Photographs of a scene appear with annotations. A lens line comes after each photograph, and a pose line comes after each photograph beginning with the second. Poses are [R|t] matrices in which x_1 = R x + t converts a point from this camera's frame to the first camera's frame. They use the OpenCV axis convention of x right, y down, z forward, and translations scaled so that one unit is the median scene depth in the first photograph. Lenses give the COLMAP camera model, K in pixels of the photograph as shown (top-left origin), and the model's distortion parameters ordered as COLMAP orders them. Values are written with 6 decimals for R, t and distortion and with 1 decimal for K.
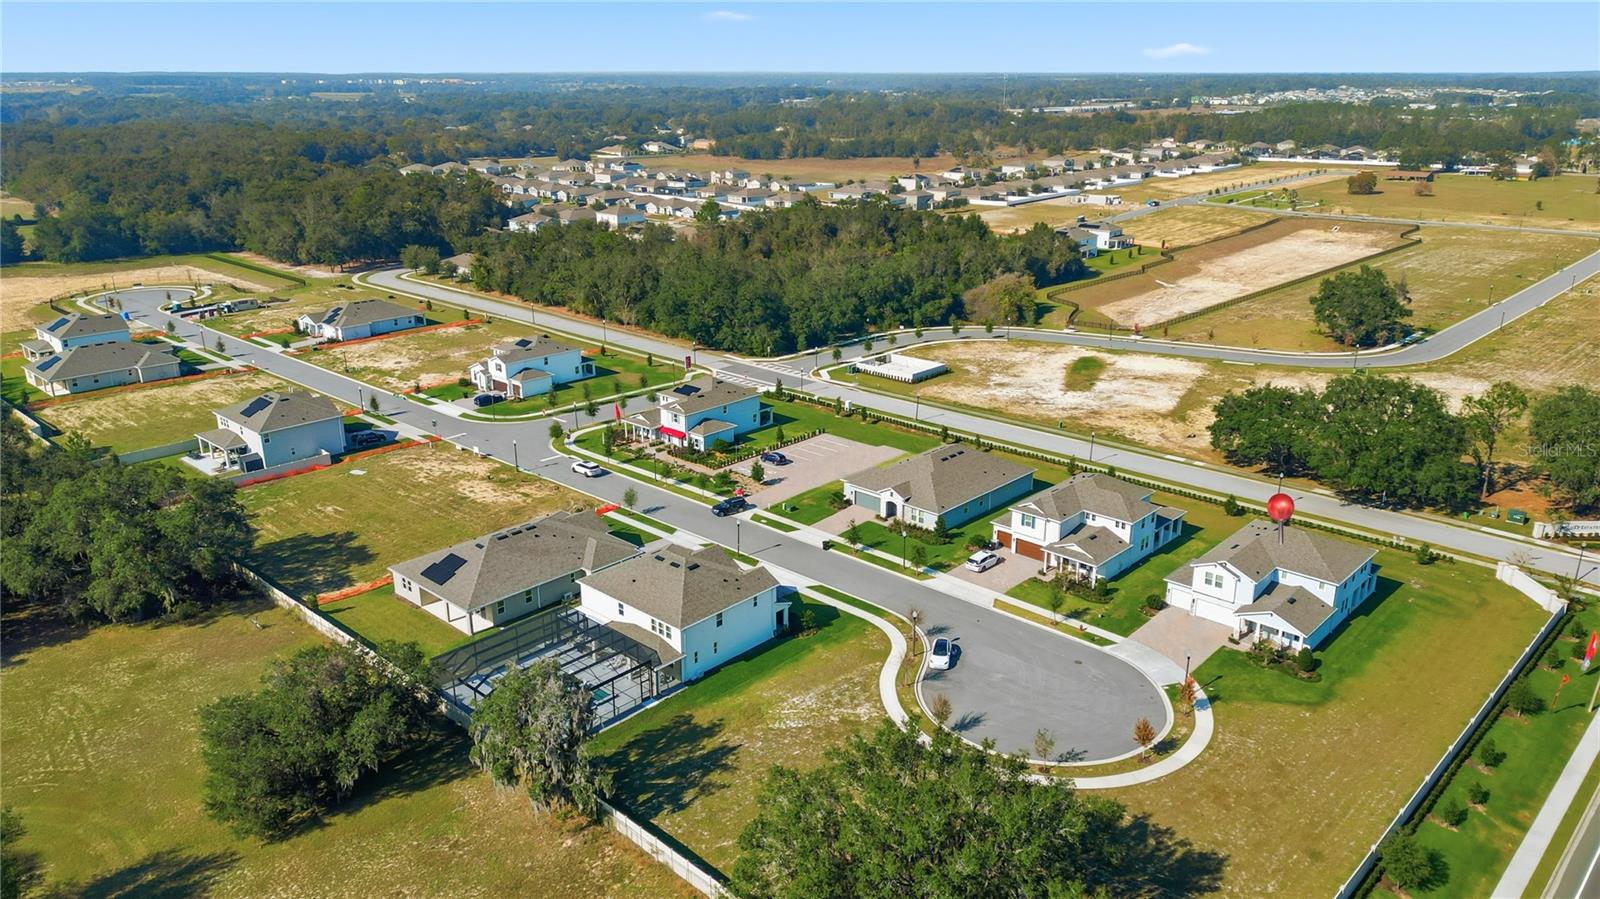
lens RADIAL K [[1110.8, 0, 800.8], [0, 1110.8, 441.4], [0, 0, 1]] dist [0.067897, -0.074117]
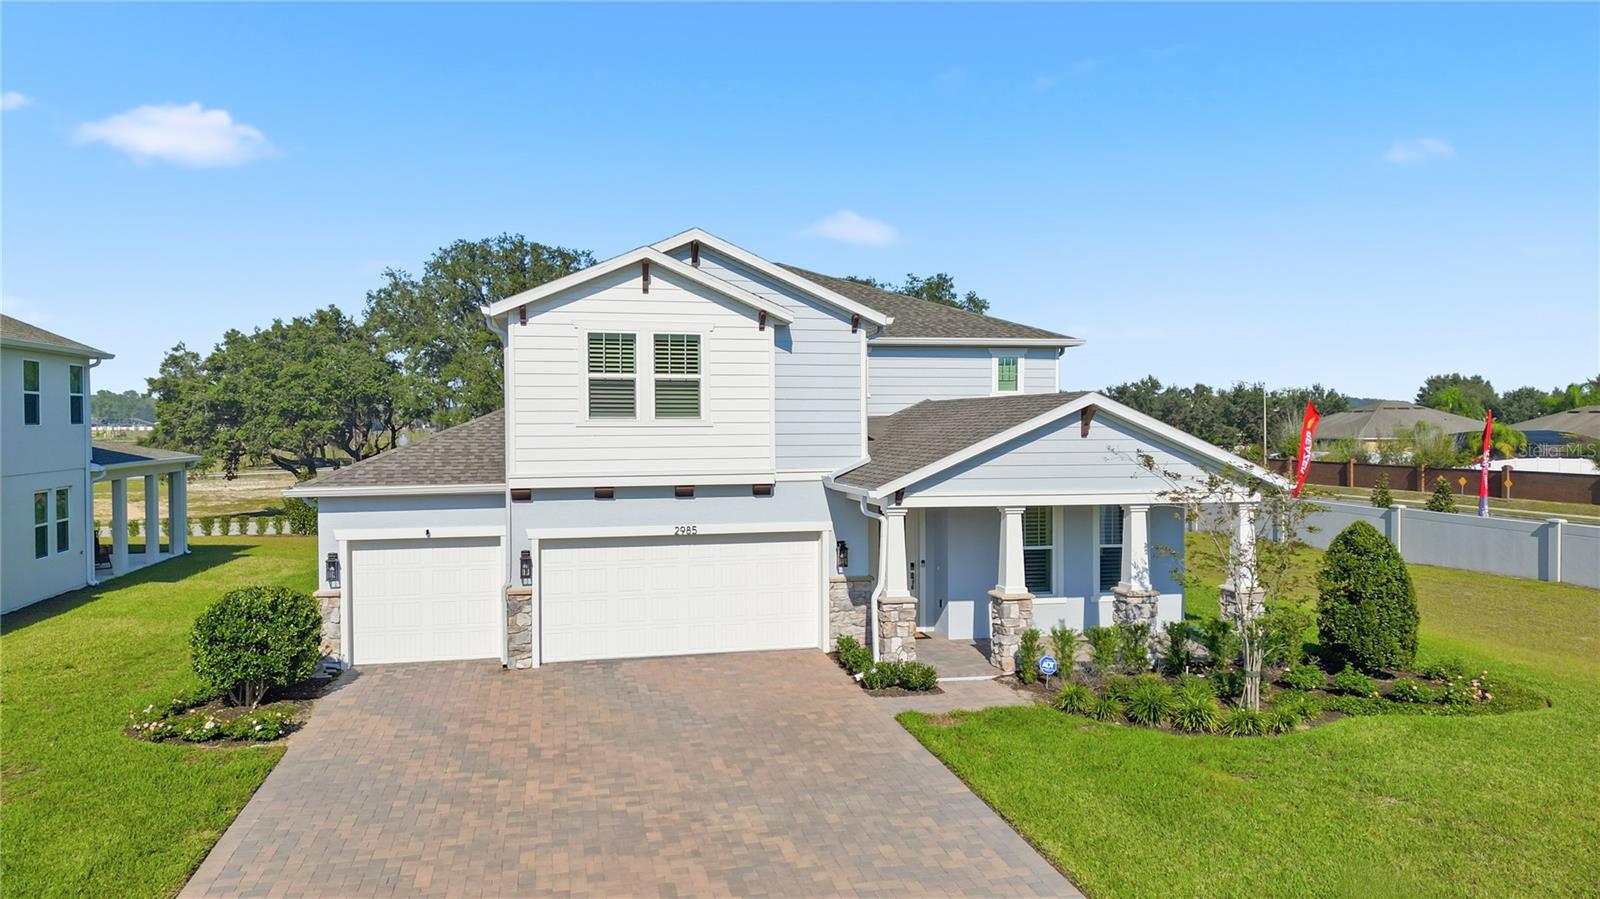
lens RADIAL K [[1110.8, 0, 800.8], [0, 1110.8, 441.4], [0, 0, 1]] dist [0.067897, -0.074117]
pose [[0.567259, -0.014528, 0.823411, 0.249508], [0.257374, 0.952890, -0.160496, 0.163179], [-0.782289, 0.302967, 0.544275, 0.895819]]
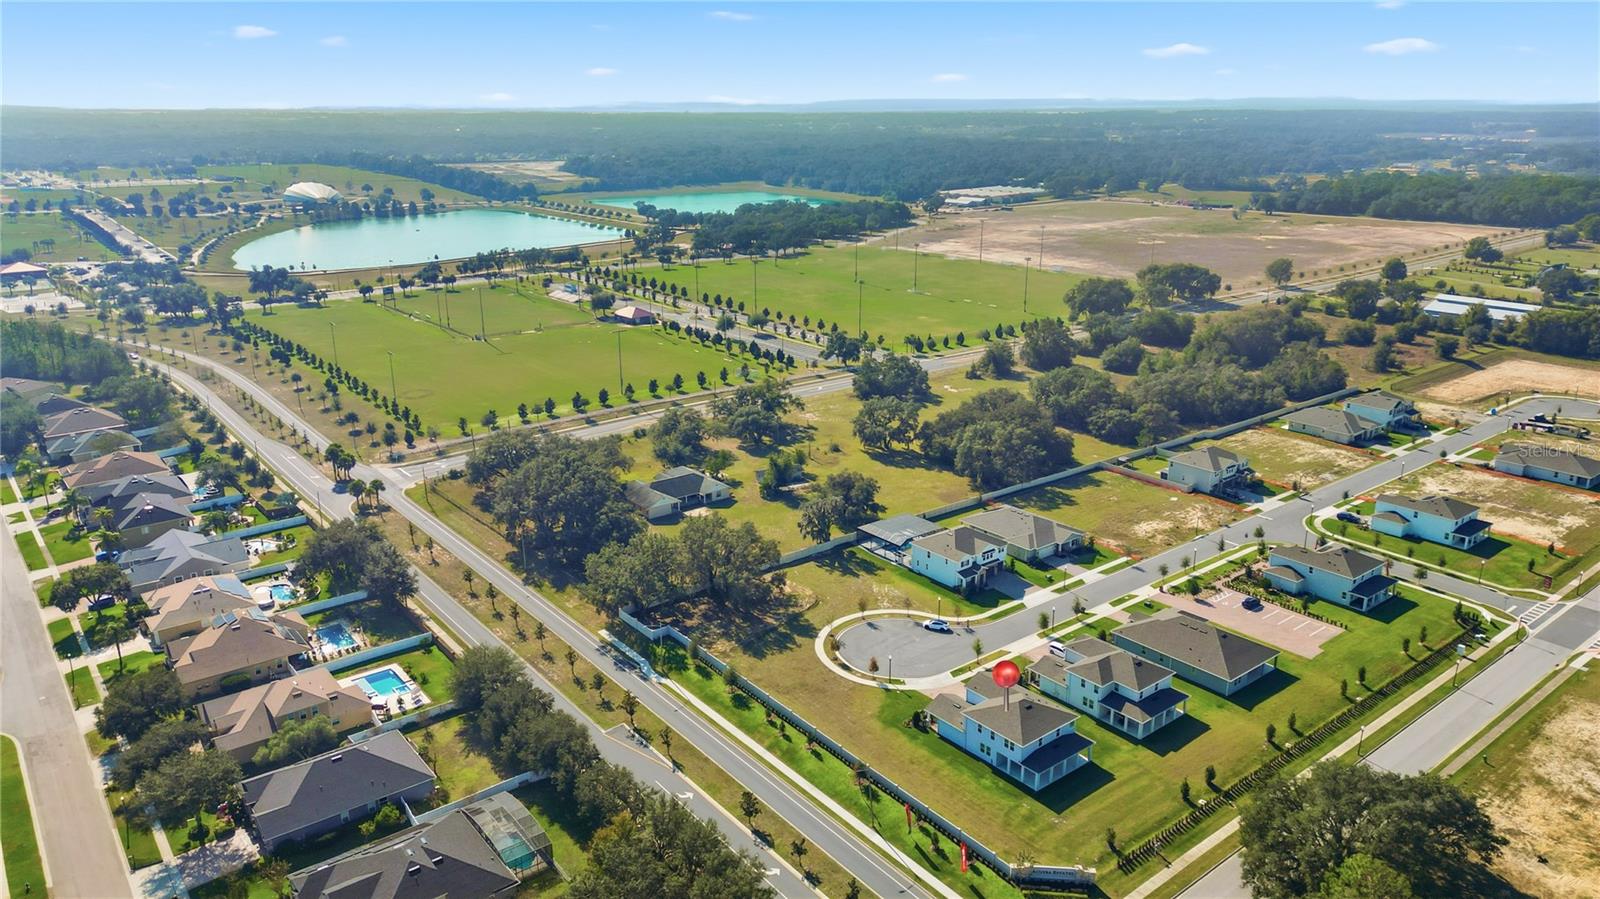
lens RADIAL K [[1110.8, 0, 800.8], [0, 1110.8, 441.4], [0, 0, 1]] dist [0.067897, -0.074117]
pose [[-0.135947, 0.287793, -0.947995, 1.723032], [-0.308209, 0.897111, 0.316544, -0.566276], [0.941555, 0.335213, -0.033259, 0.708052]]
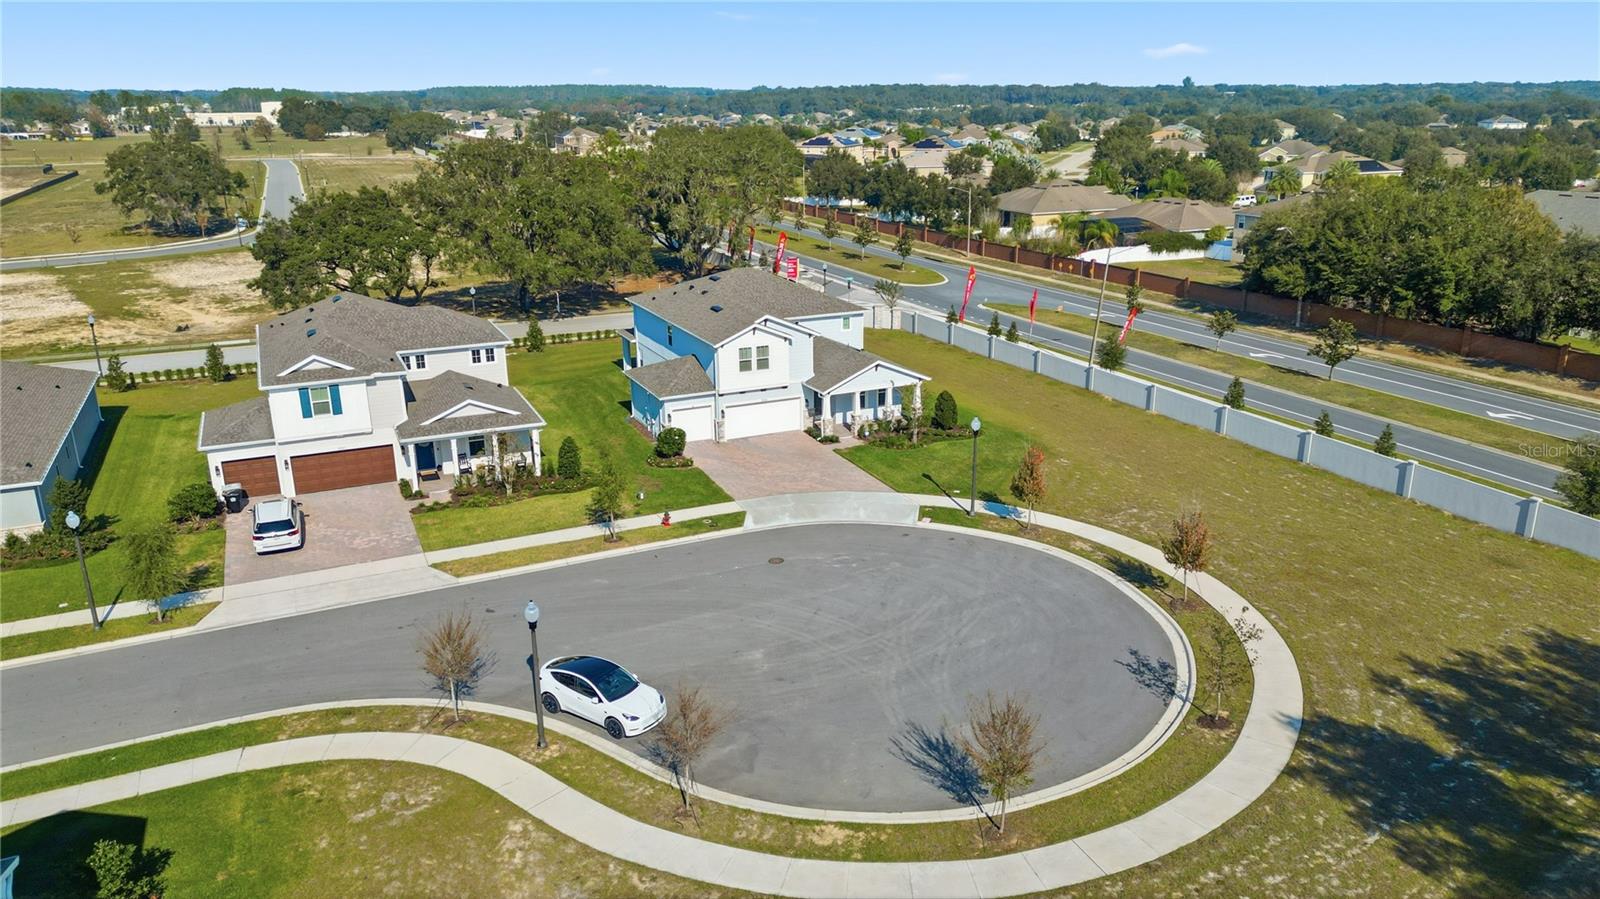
lens RADIAL K [[1110.8, 0, 800.8], [0, 1110.8, 441.4], [0, 0, 1]] dist [0.067897, -0.074117]
pose [[0.374604, -0.274627, 0.885580, -0.119462], [0.293778, 0.941072, 0.167566, 0.076862], [-0.879412, 0.197393, 0.433209, 0.747340]]
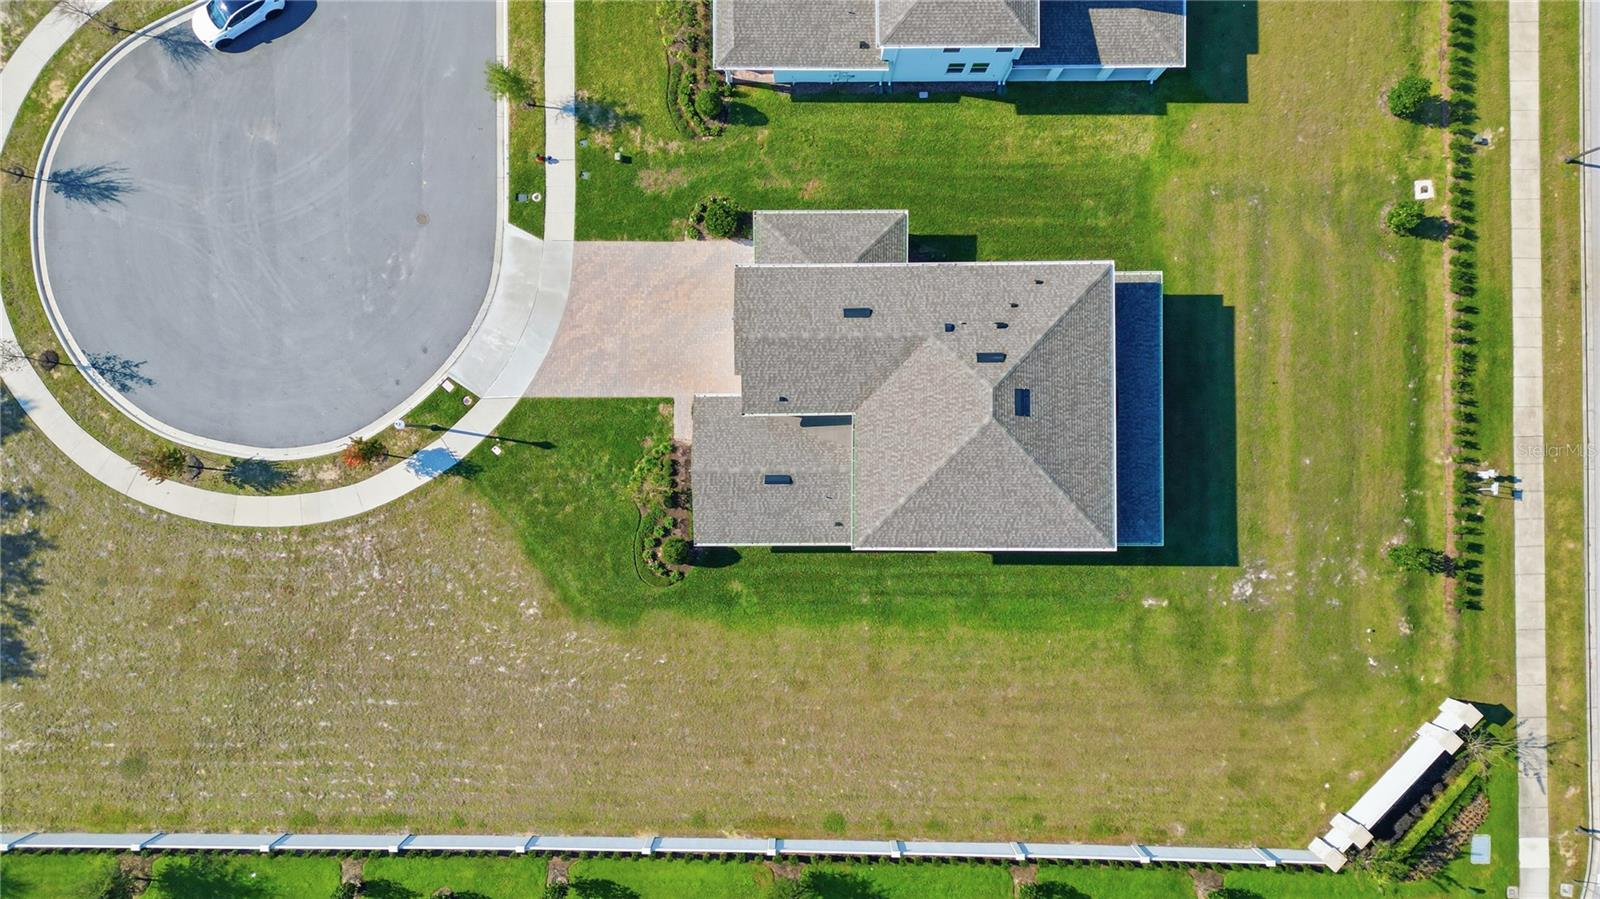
lens RADIAL K [[1110.8, 0, 800.8], [0, 1110.8, 441.4], [0, 0, 1]] dist [0.067897, -0.074117]
pose [[0.683761, 0.729704, 0.001624, 0.416743], [-0.234031, 0.217187, 0.947660, -0.290356], [0.691159, -0.648353, 0.319277, 0.841791]]
